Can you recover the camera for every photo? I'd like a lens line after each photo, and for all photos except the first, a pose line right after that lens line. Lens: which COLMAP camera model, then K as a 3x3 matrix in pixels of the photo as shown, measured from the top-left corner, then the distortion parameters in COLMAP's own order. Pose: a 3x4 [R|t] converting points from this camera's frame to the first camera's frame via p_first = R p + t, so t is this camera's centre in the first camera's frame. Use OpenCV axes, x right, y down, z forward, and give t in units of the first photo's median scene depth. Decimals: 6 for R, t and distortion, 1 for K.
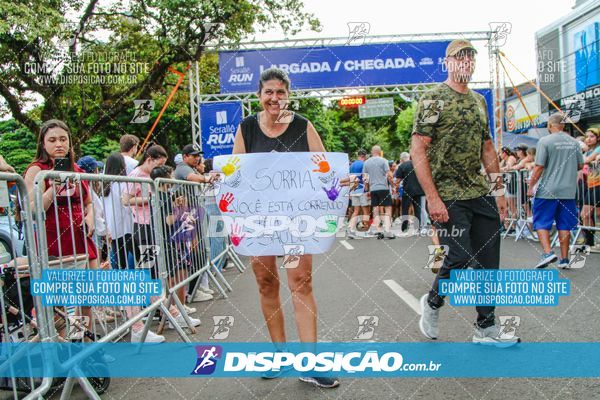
lens RADIAL K [[657.4, 0, 300.0], [0, 657.4, 200.0], [0, 0, 1]] dist [-0.098270, 0.039953]
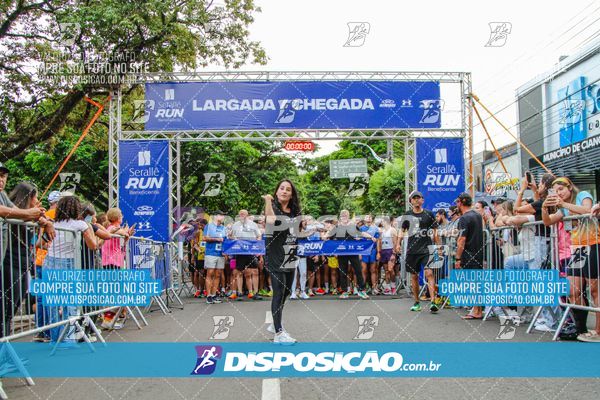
lens RADIAL K [[657.4, 0, 300.0], [0, 657.4, 200.0], [0, 0, 1]] dist [-0.098270, 0.039953]
pose [[0.998856, 0.041538, 0.023697, 0.061899], [-0.038971, 0.994213, -0.100107, 0.004461], [-0.027718, 0.099069, 0.994694, 0.154904]]
